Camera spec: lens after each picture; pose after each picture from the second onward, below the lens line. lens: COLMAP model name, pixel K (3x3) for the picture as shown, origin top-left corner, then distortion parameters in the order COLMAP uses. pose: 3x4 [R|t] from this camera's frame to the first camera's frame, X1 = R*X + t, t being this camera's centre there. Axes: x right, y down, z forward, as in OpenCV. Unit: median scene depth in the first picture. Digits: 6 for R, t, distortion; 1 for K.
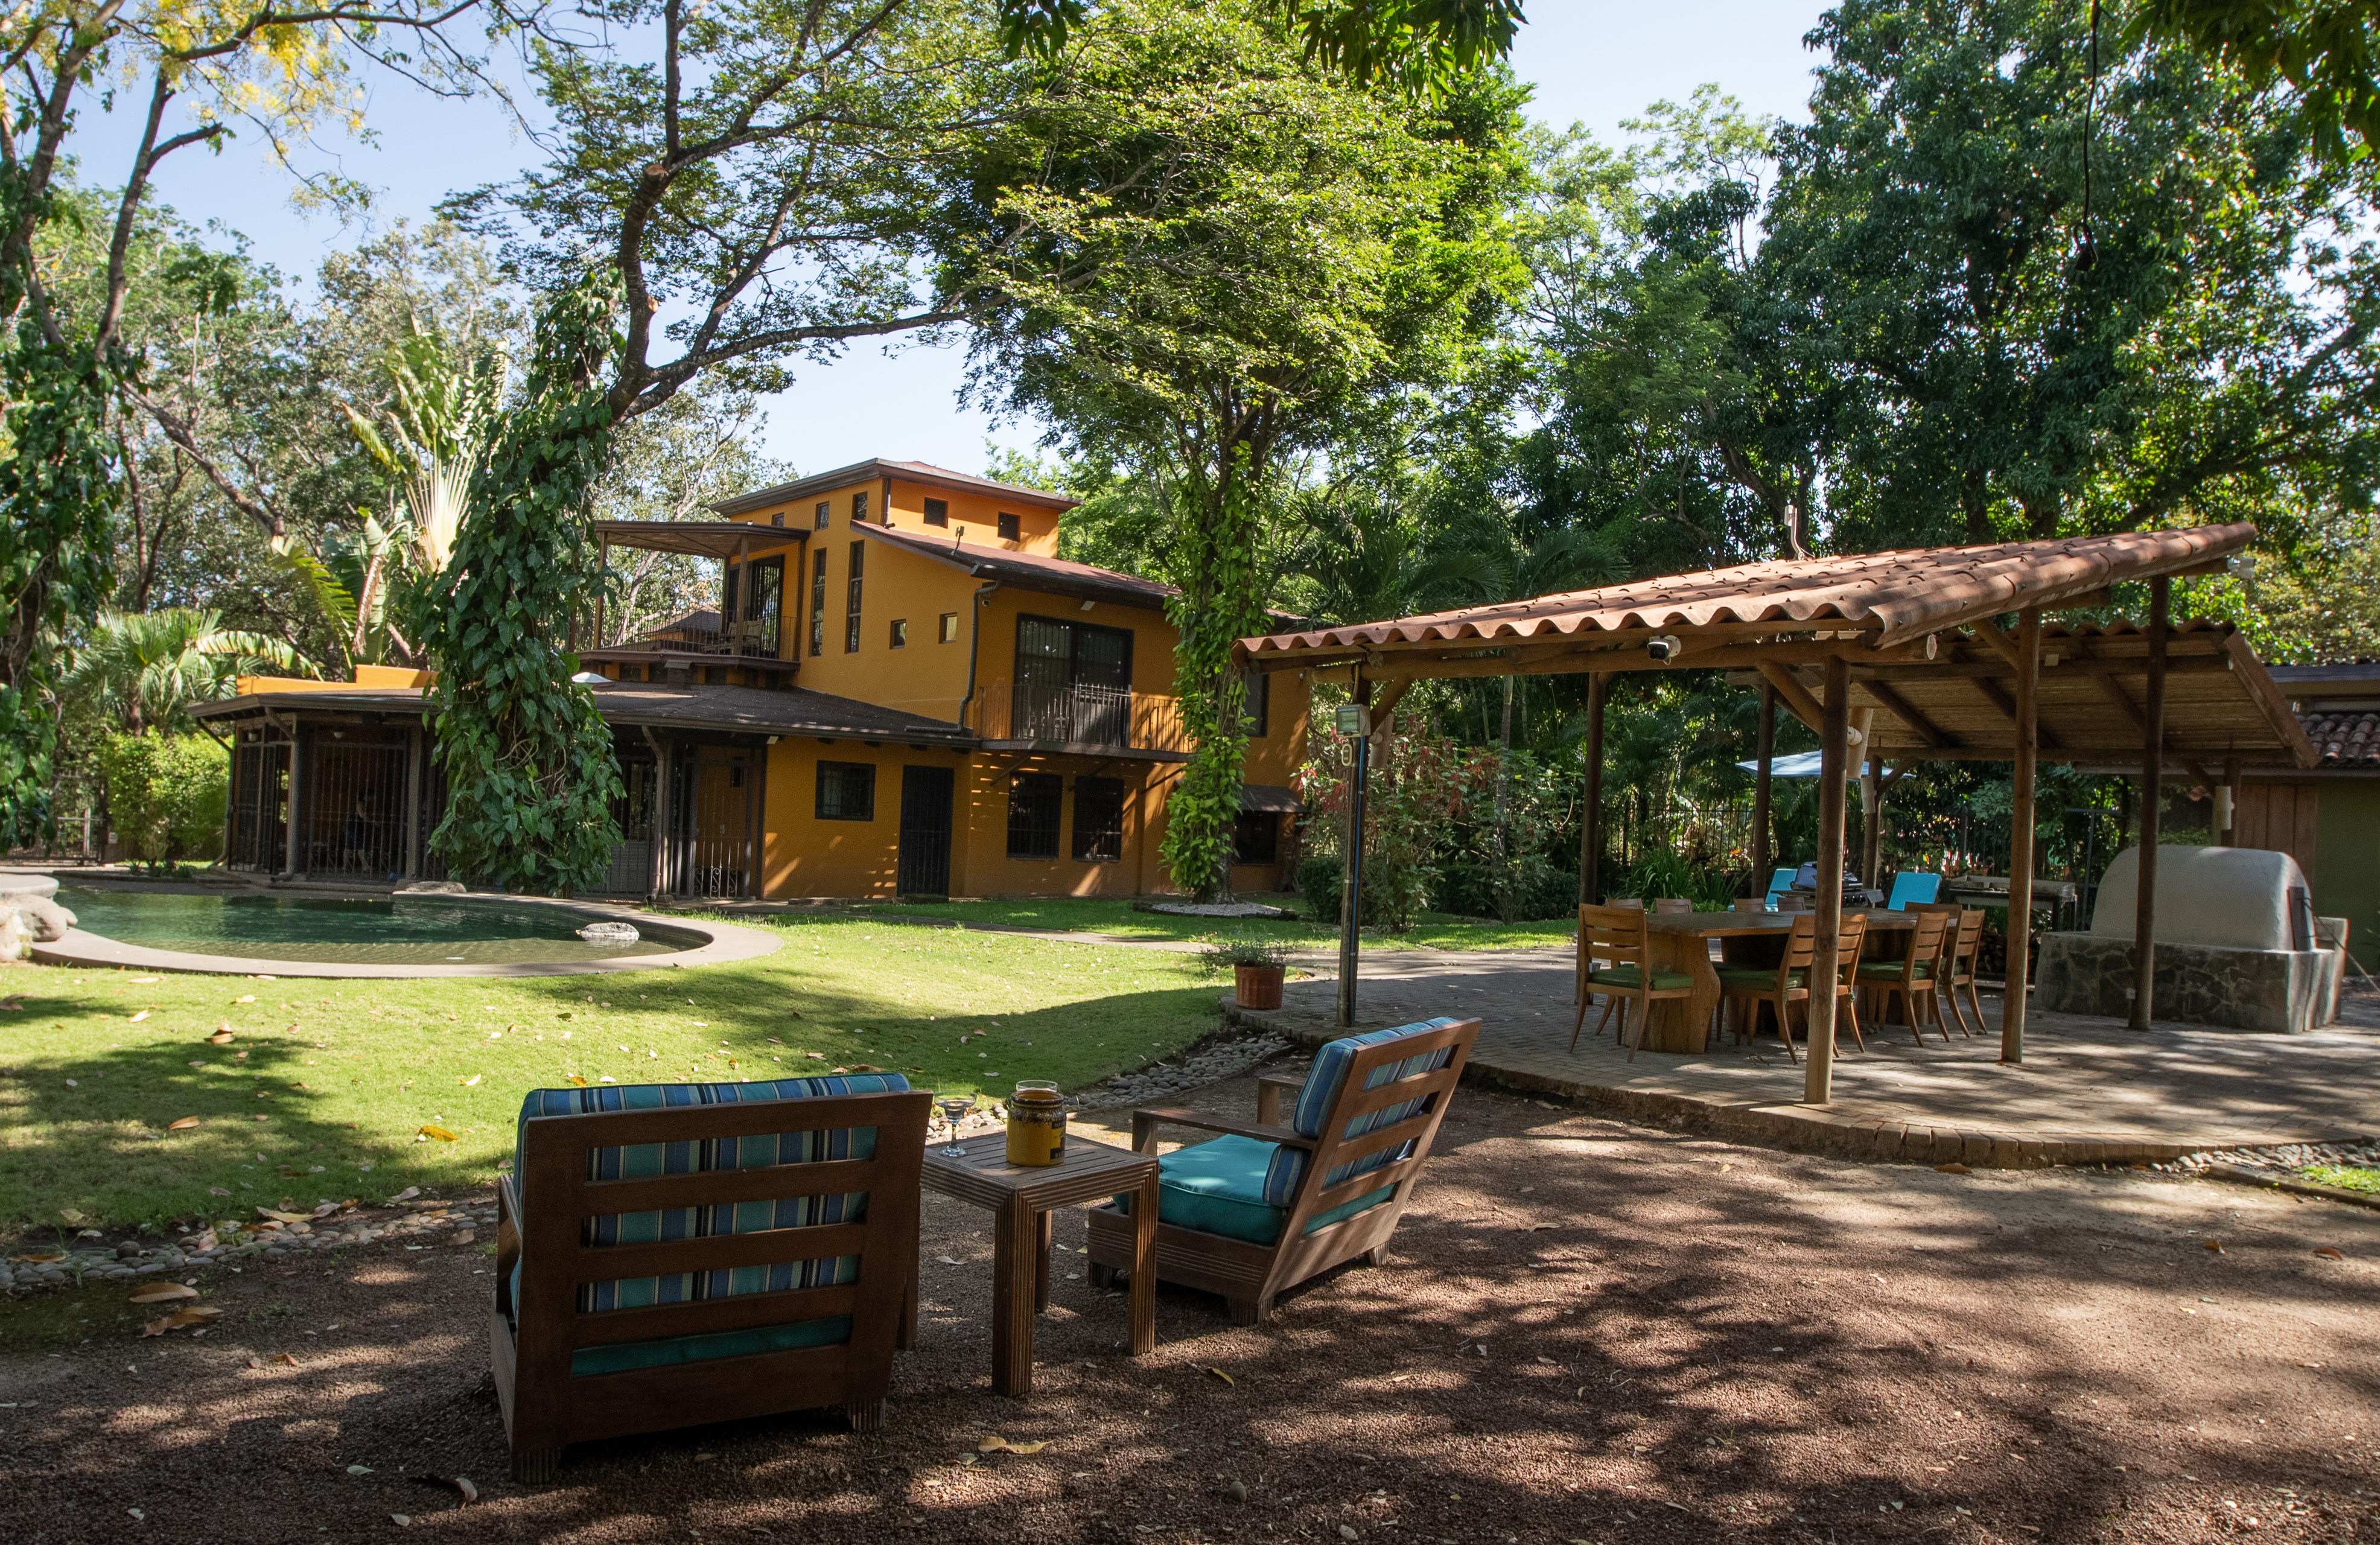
lens RADIAL K [[1558.1, 0, 1191.7], [0, 1558.1, 818.0], [0, 0, 1]] dist [-0.048822, -0.000708]
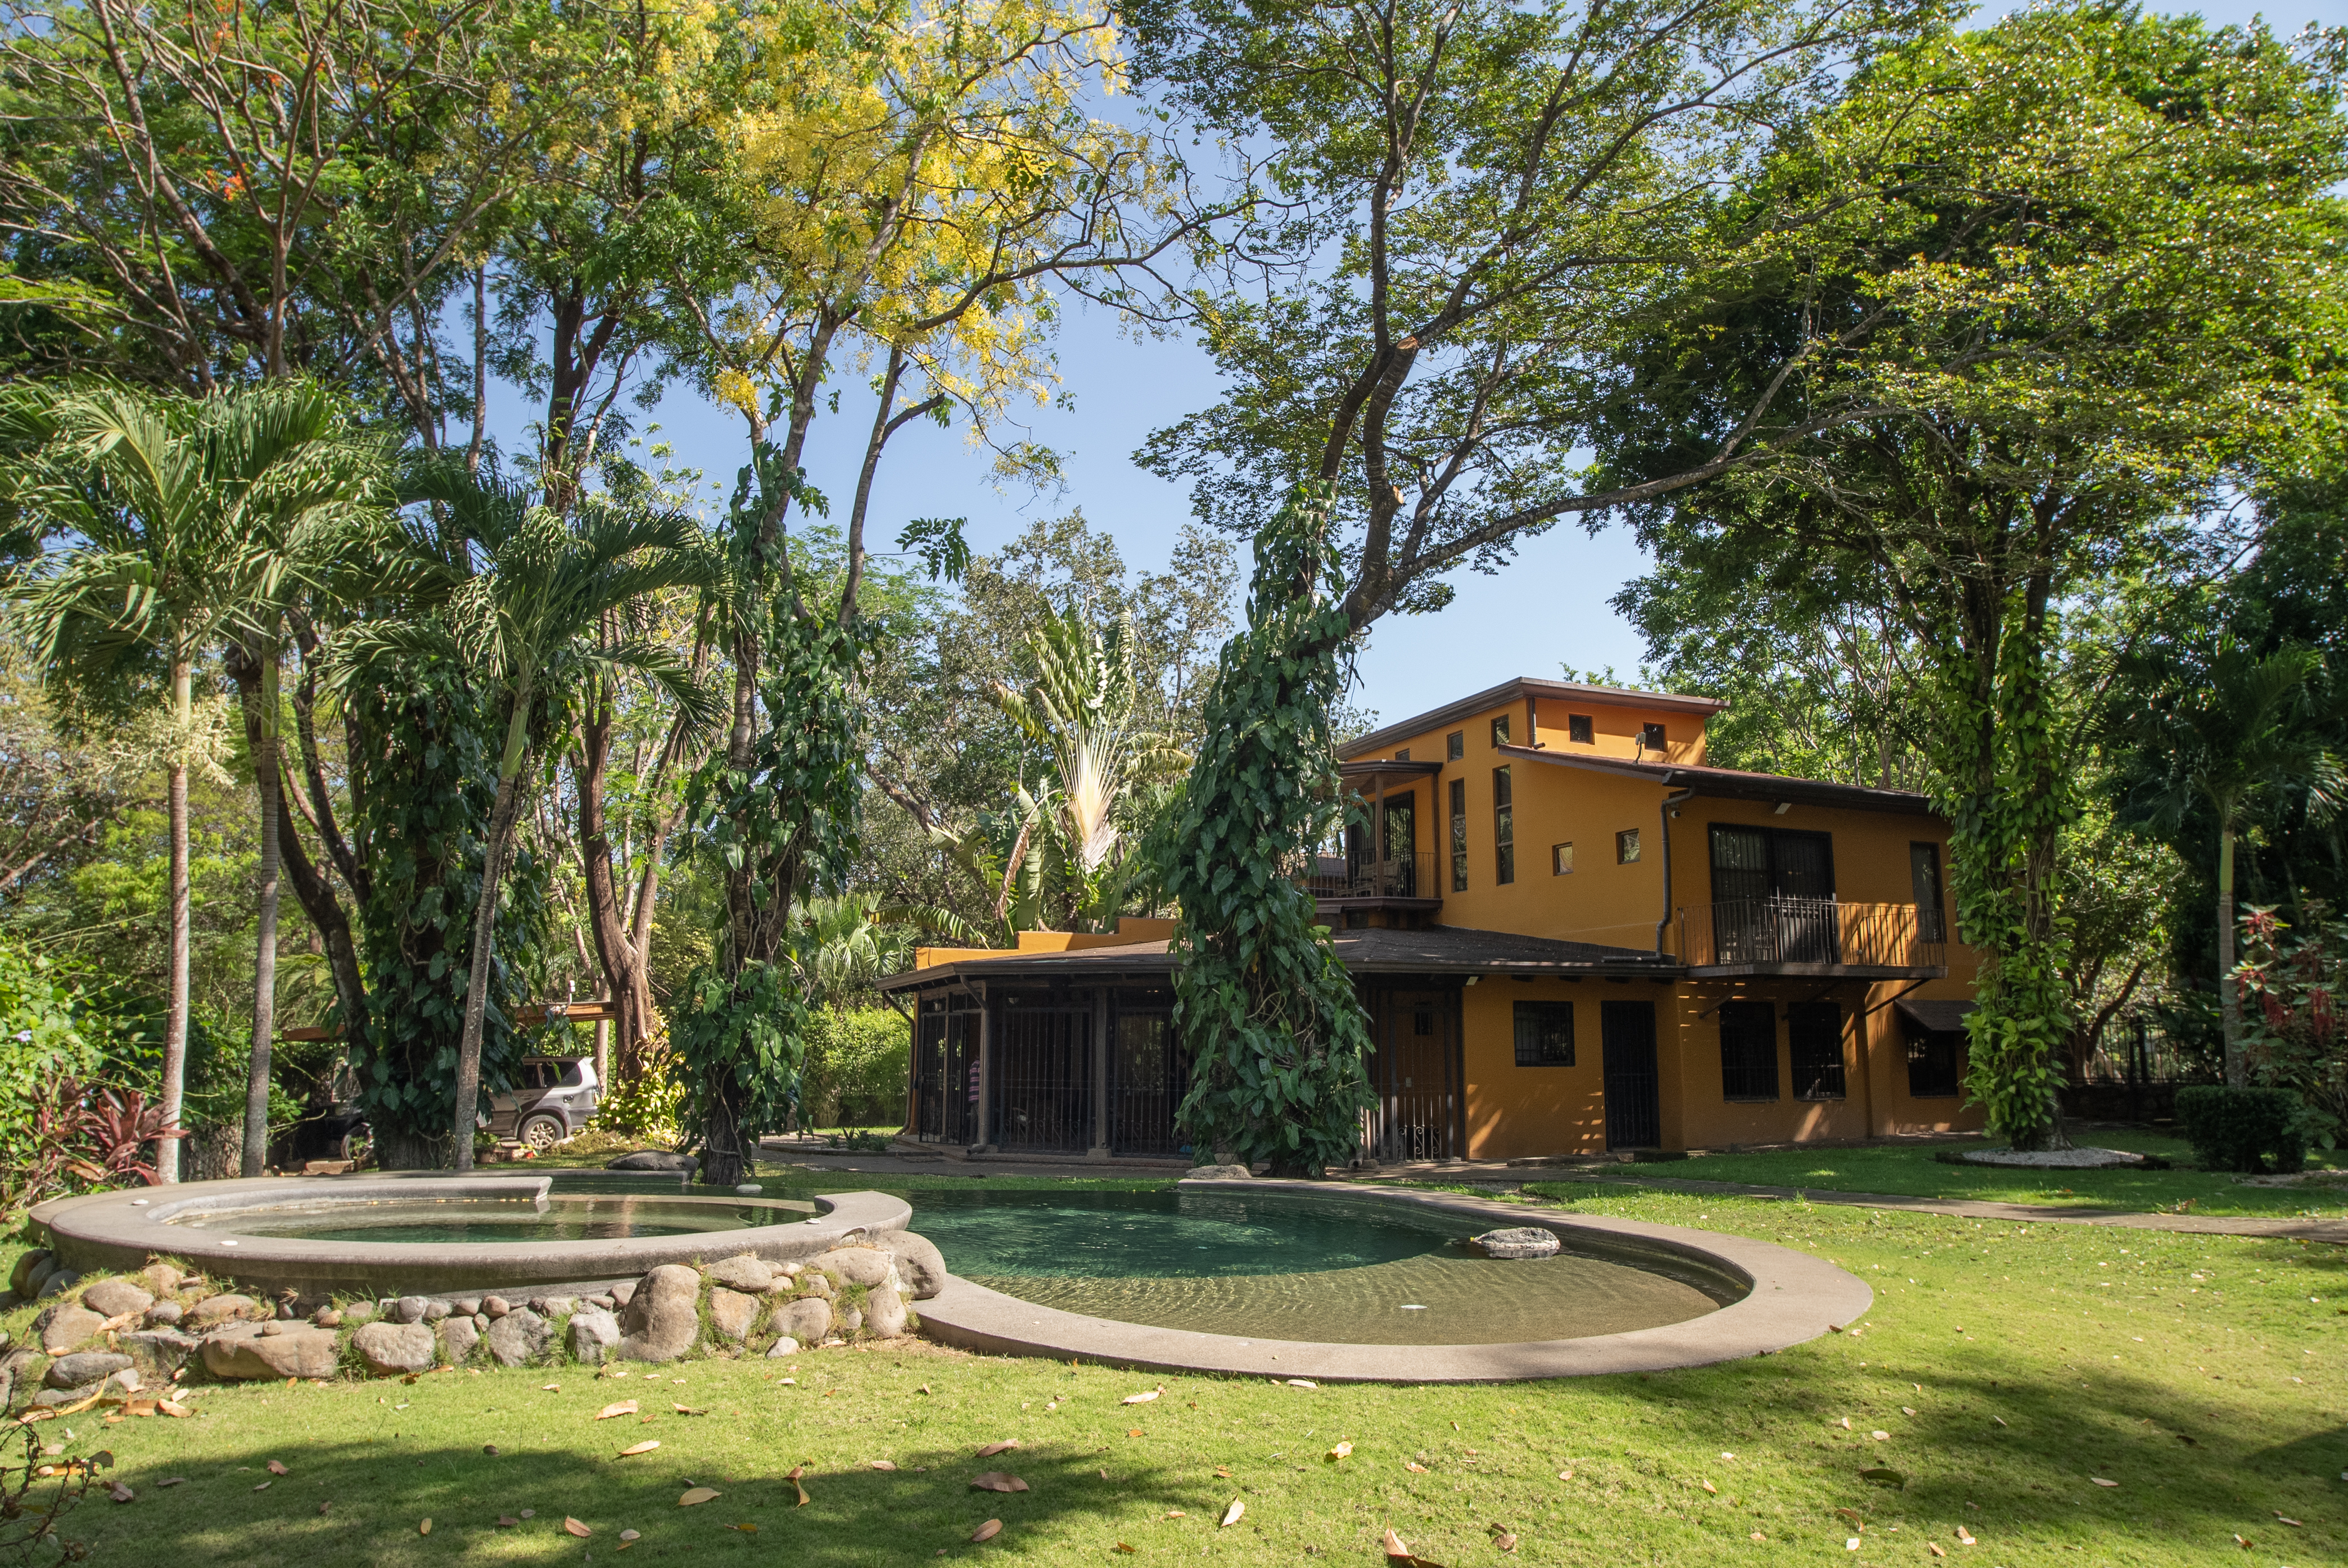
lens RADIAL K [[1427.3, 0, 1174.0], [0, 1427.3, 784.0], [0, 0, 1]] dist [-0.048687, 0.001380]
pose [[0.947214, -0.099003, -0.304933, -0.161233], [0.040718, 0.980573, -0.191881, -0.009744], [0.318006, 0.169336, 0.932844, 0.142333]]
